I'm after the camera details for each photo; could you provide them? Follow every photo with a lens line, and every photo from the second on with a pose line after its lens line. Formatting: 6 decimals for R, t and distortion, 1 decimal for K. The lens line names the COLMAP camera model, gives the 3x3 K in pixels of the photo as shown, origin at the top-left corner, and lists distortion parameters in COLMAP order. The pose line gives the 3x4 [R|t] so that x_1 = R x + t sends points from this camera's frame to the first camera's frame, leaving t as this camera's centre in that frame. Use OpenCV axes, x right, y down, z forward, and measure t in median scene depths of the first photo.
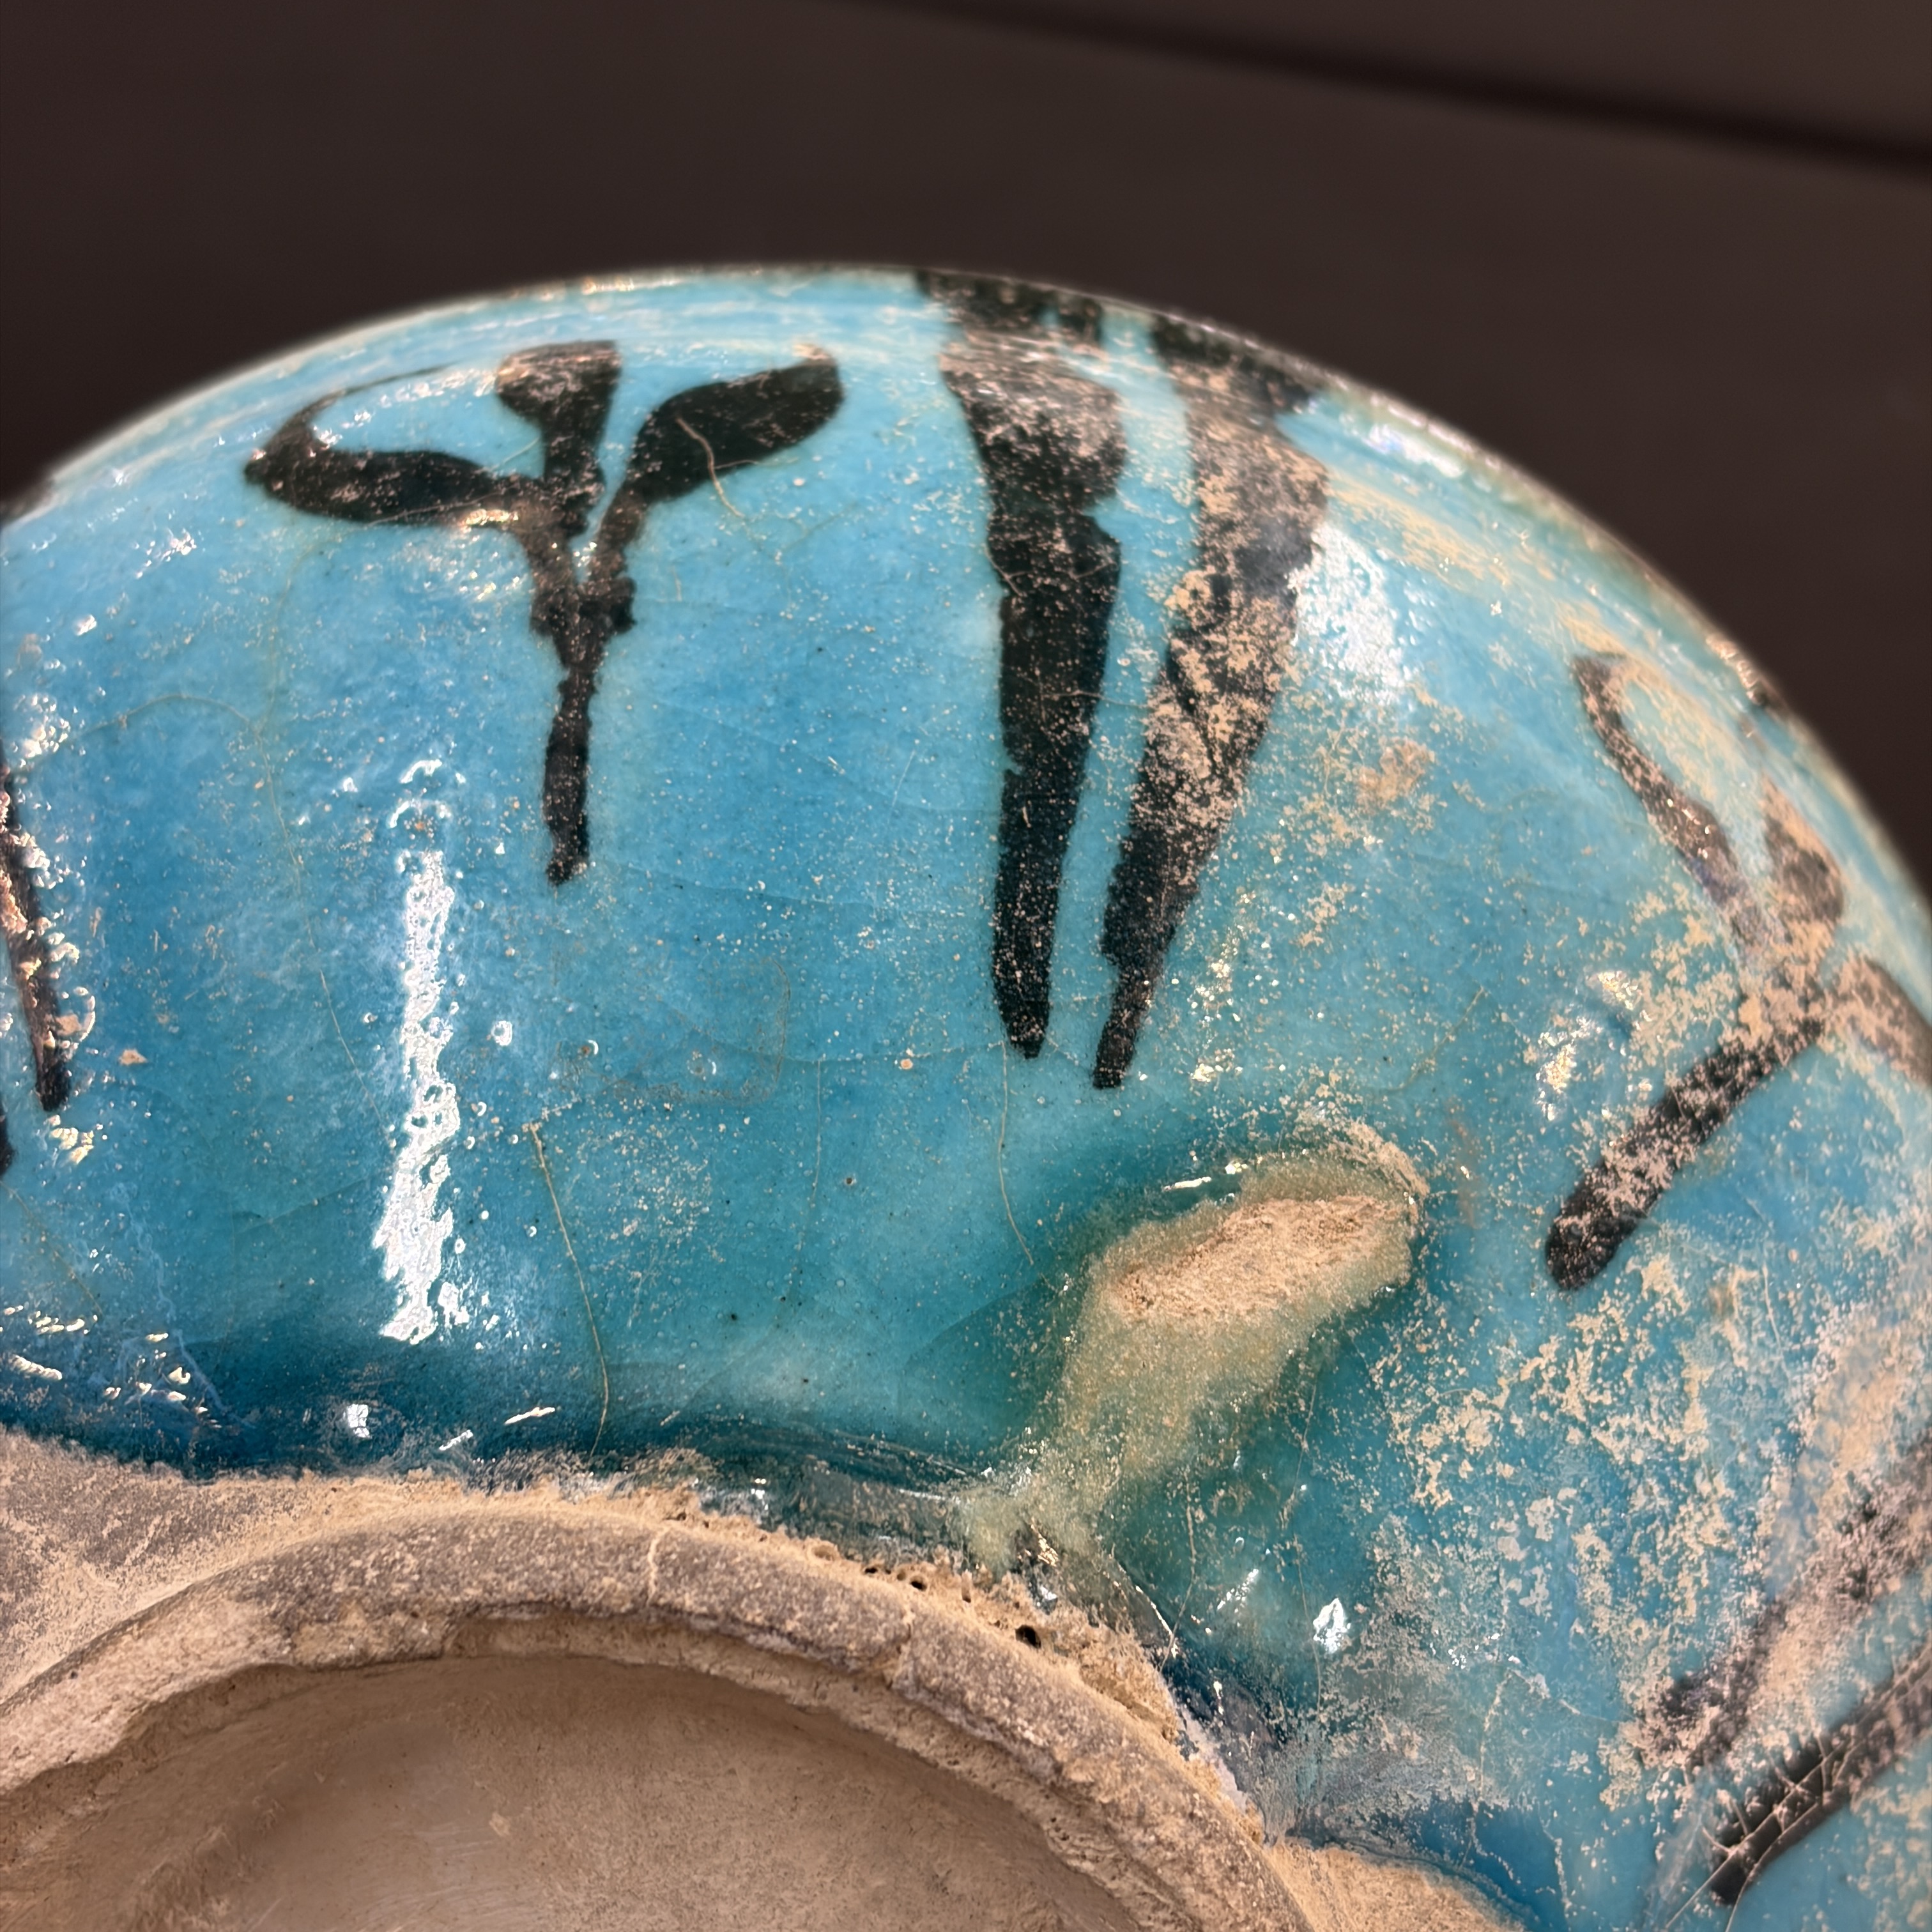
lens RADIAL K [[4114.8, 0, 946.4], [0, 4114.8, 971.6], [0, 0, 1]] dist [0.088543, 0.000000]
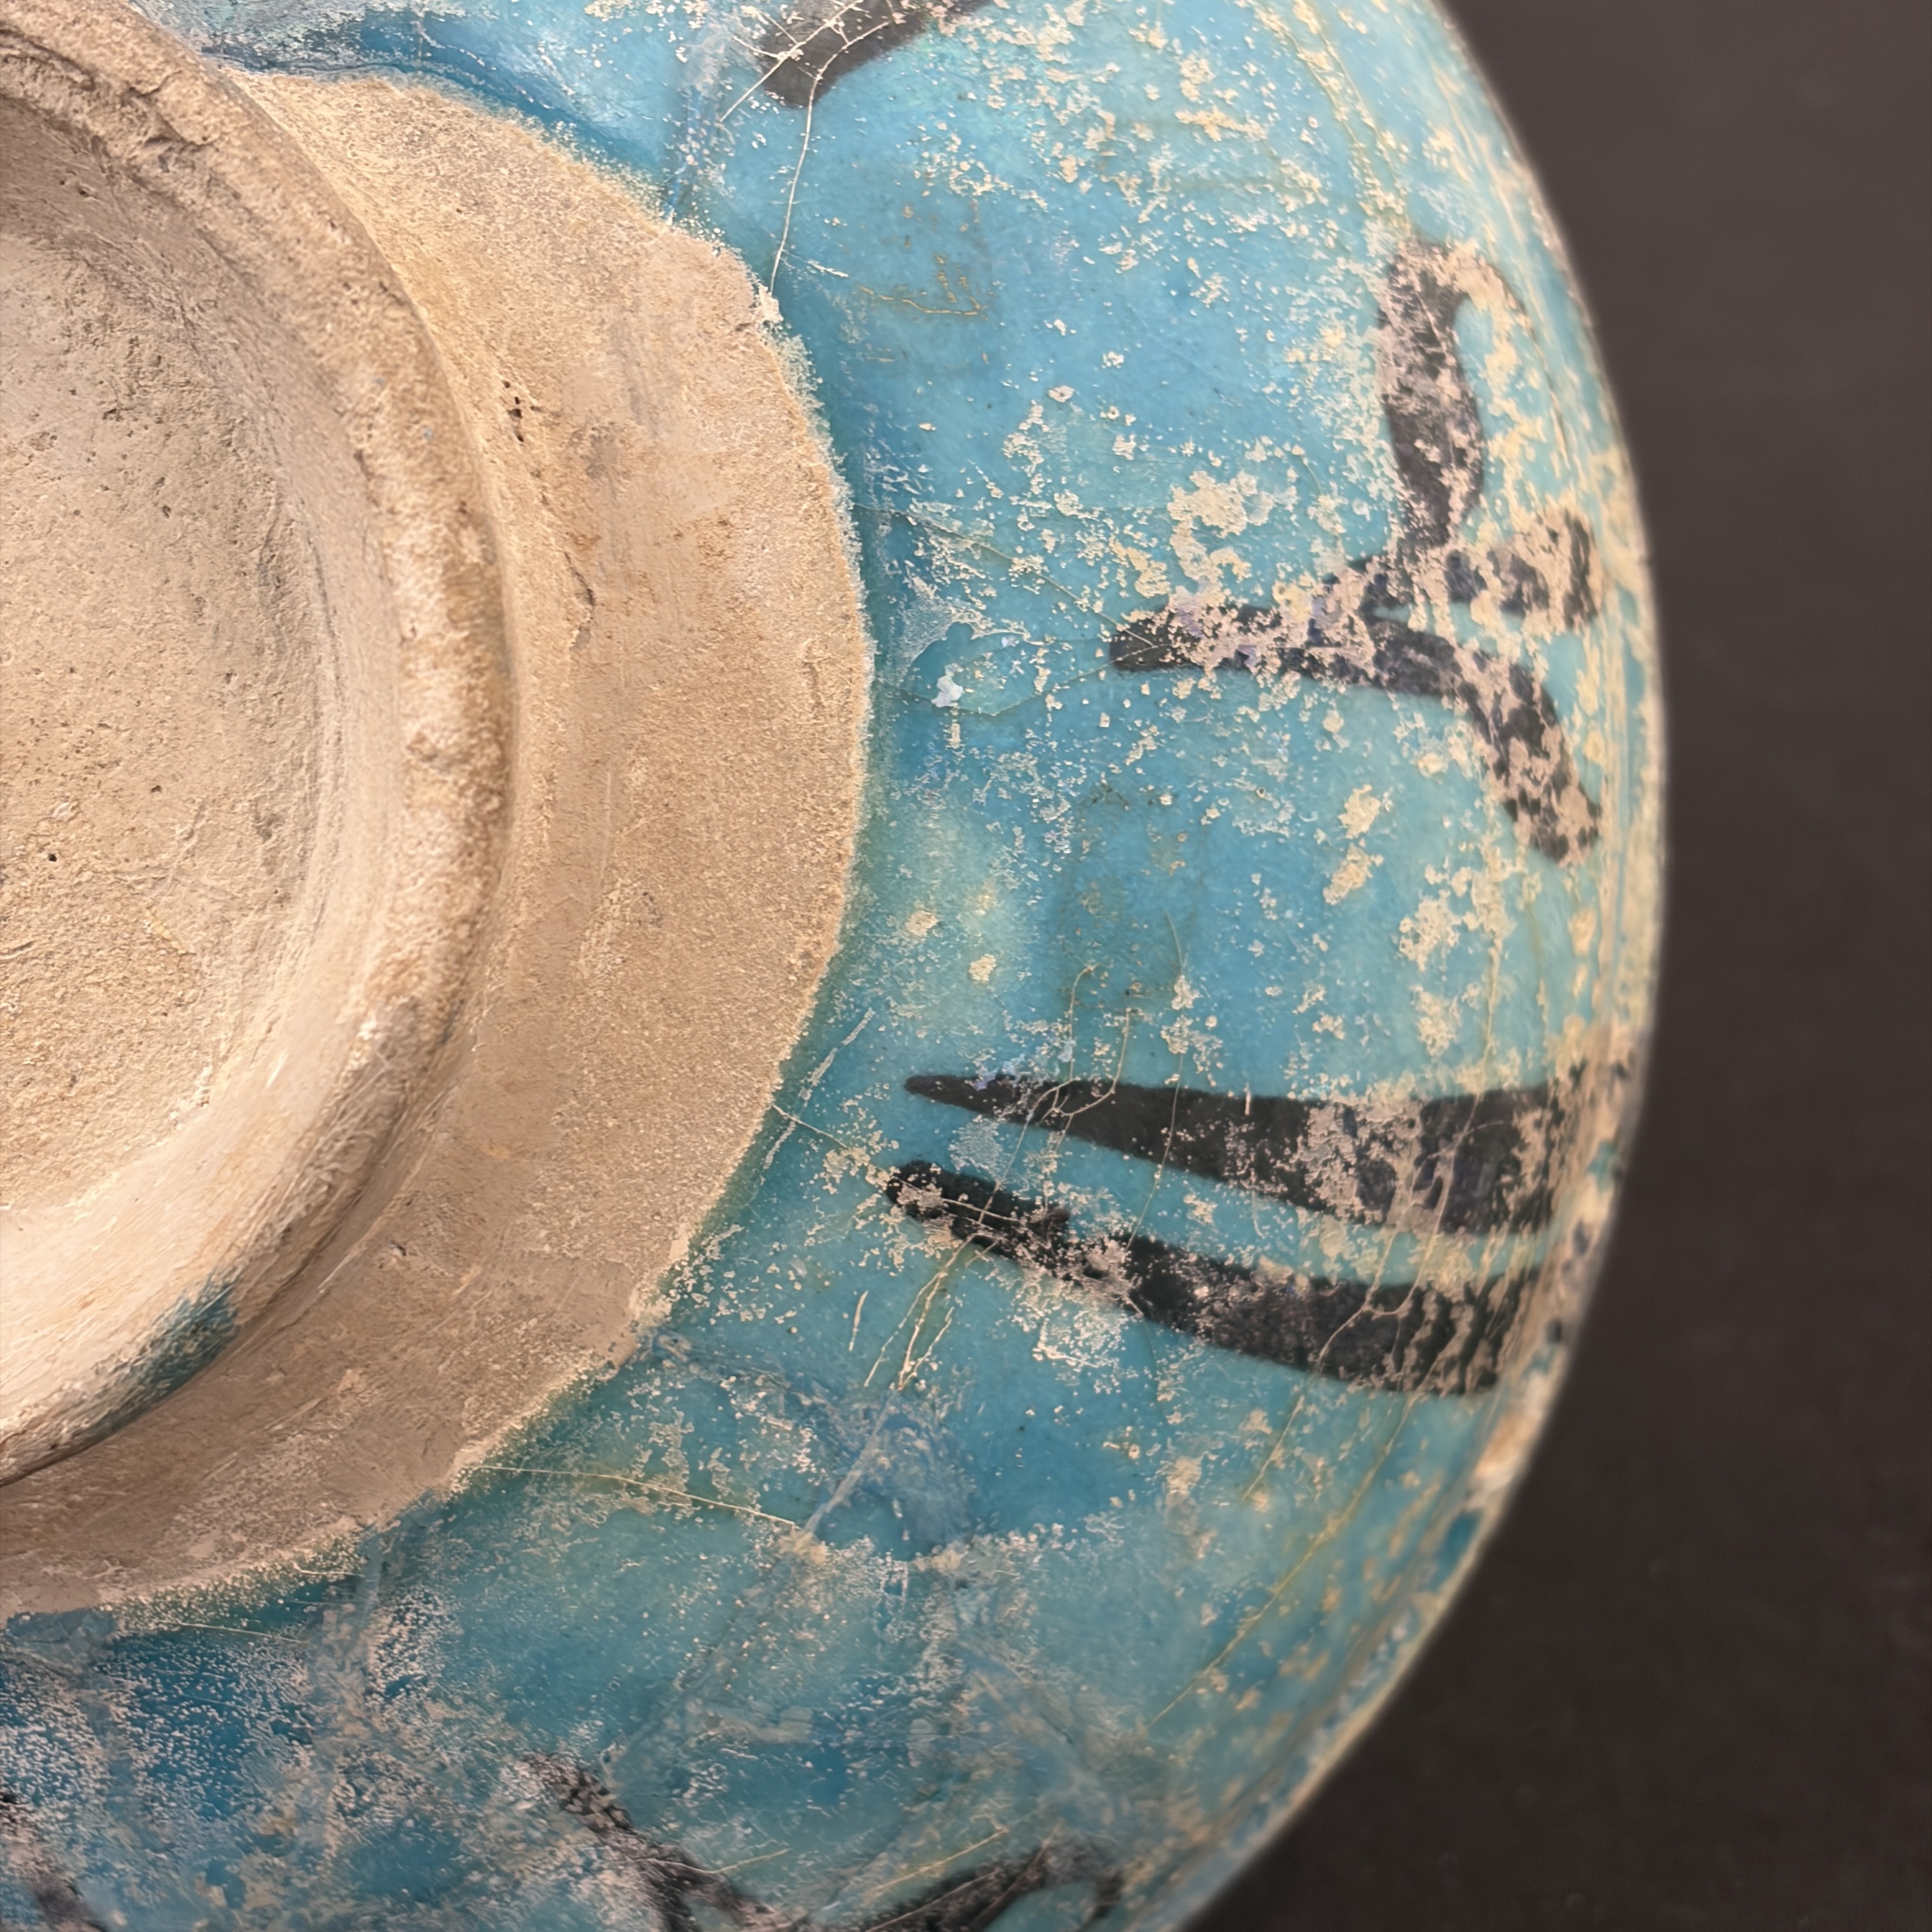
lens RADIAL K [[4114.8, 0, 954.1], [0, 4114.8, 998.2], [0, 0, 1]] dist [0.088543, 0.000000]
pose [[0.890668, -0.410741, -0.194941, 0.351935], [0.315482, 0.867082, -0.385538, 0.867686], [0.327386, 0.281886, 0.901864, 0.185737]]
